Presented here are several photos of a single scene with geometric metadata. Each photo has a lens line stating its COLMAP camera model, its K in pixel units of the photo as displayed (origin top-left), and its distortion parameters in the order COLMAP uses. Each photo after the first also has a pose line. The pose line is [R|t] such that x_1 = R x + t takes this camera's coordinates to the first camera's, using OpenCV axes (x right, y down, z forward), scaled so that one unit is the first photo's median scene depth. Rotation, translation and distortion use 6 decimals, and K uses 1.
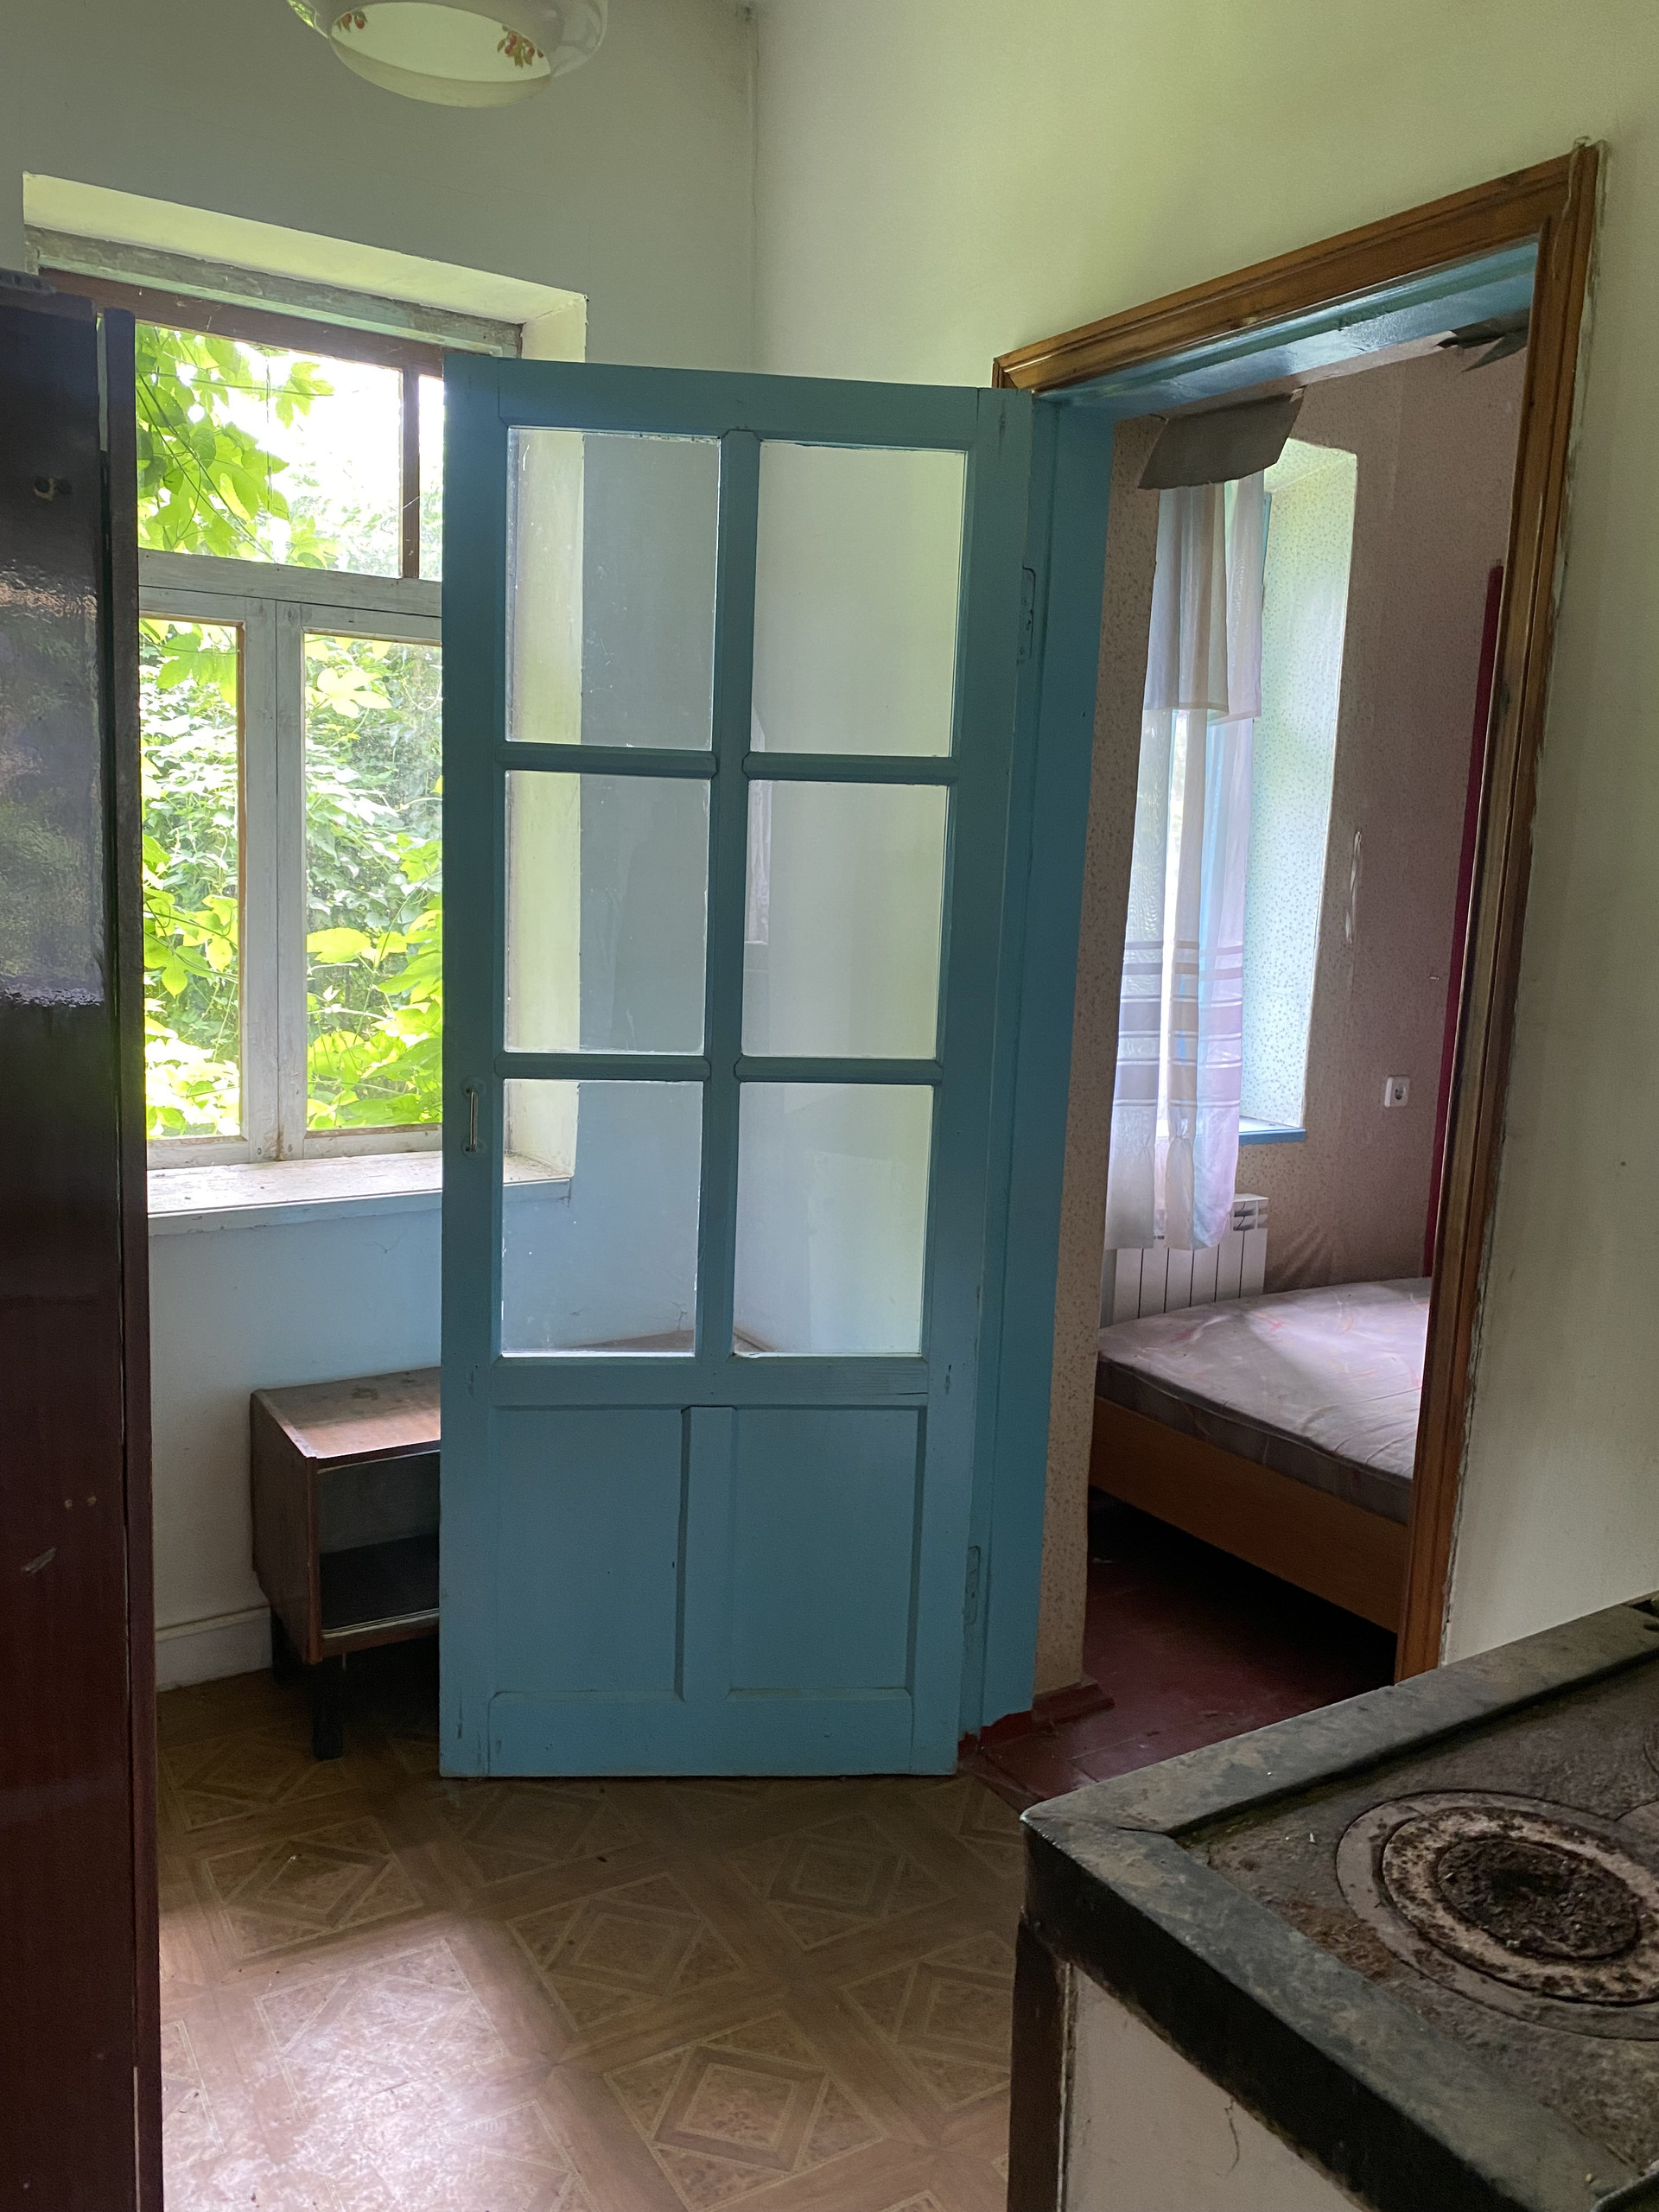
lens RADIAL K [[1720.1, 0, 835.2], [0, 1720.1, 1107.7], [0, 0, 1]] dist [0.058447, -0.073251]
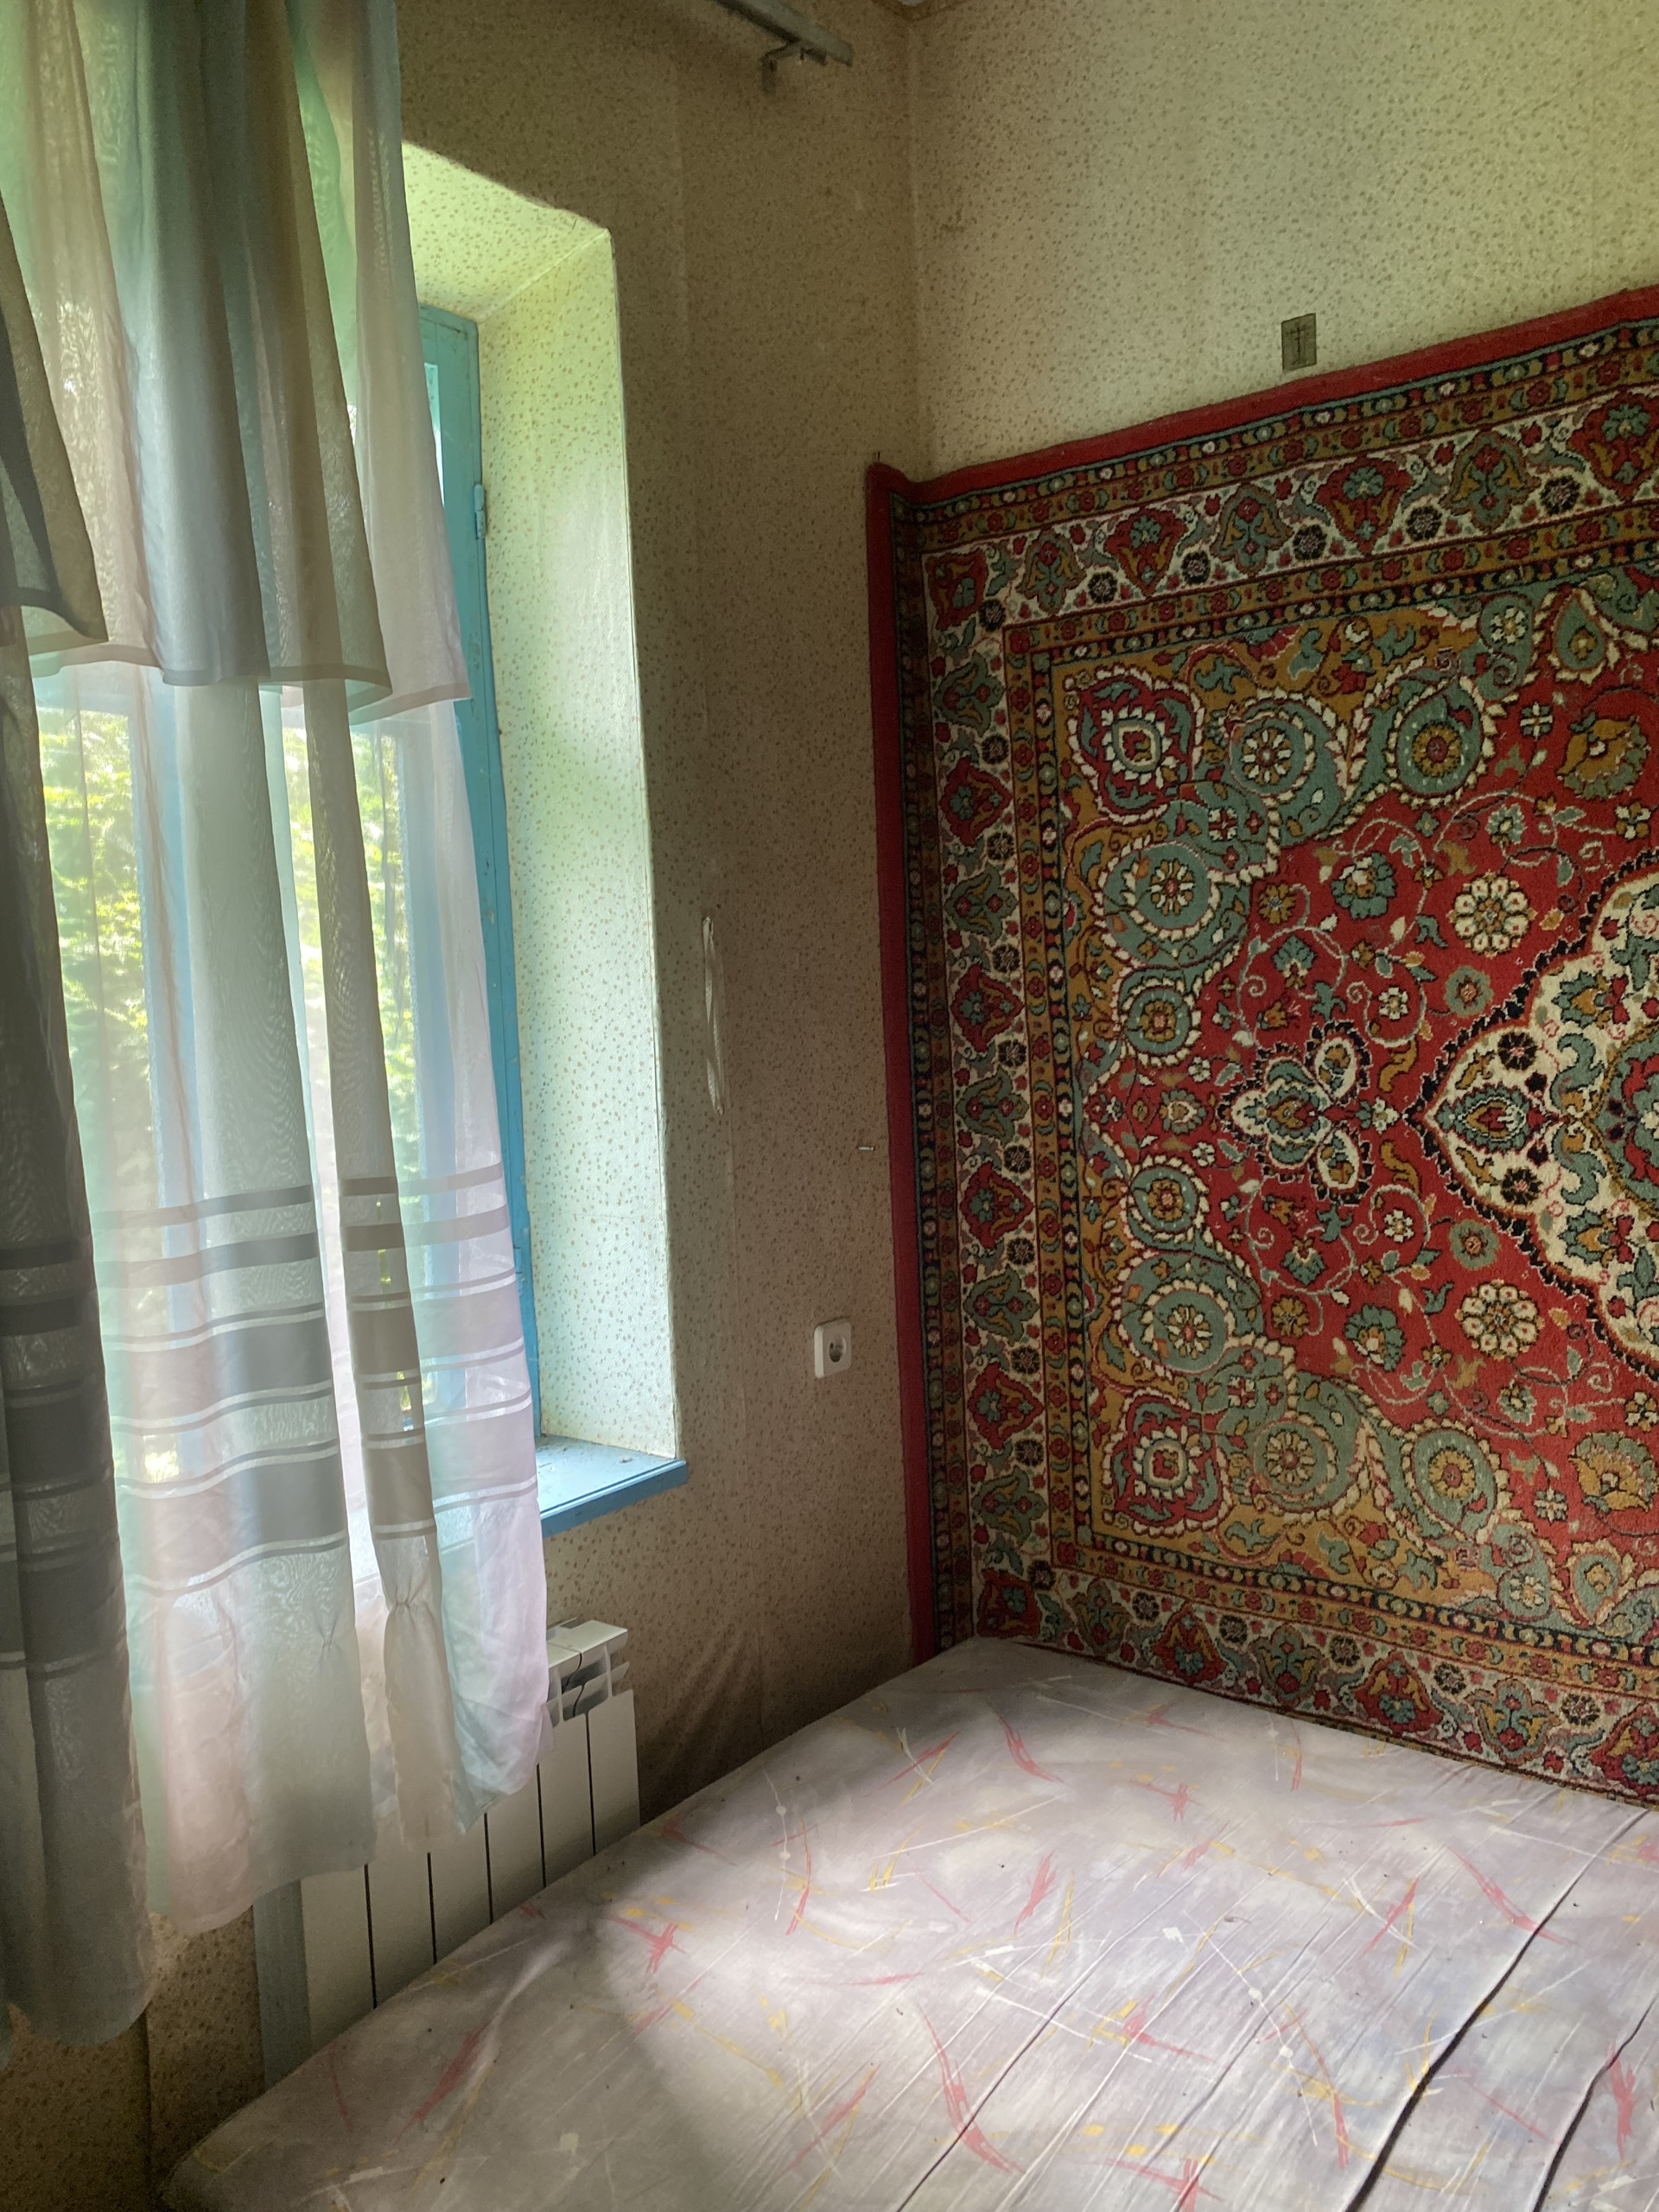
lens RADIAL K [[1720.1, 0, 821.0], [0, 1720.1, 1103.4], [0, 0, 1]] dist [0.058447, -0.073251]
pose [[0.944621, -0.109988, 0.309181, 0.164993], [0.128030, 0.991018, -0.038619, -0.076839], [-0.302157, 0.076064, 0.950219, 0.484806]]
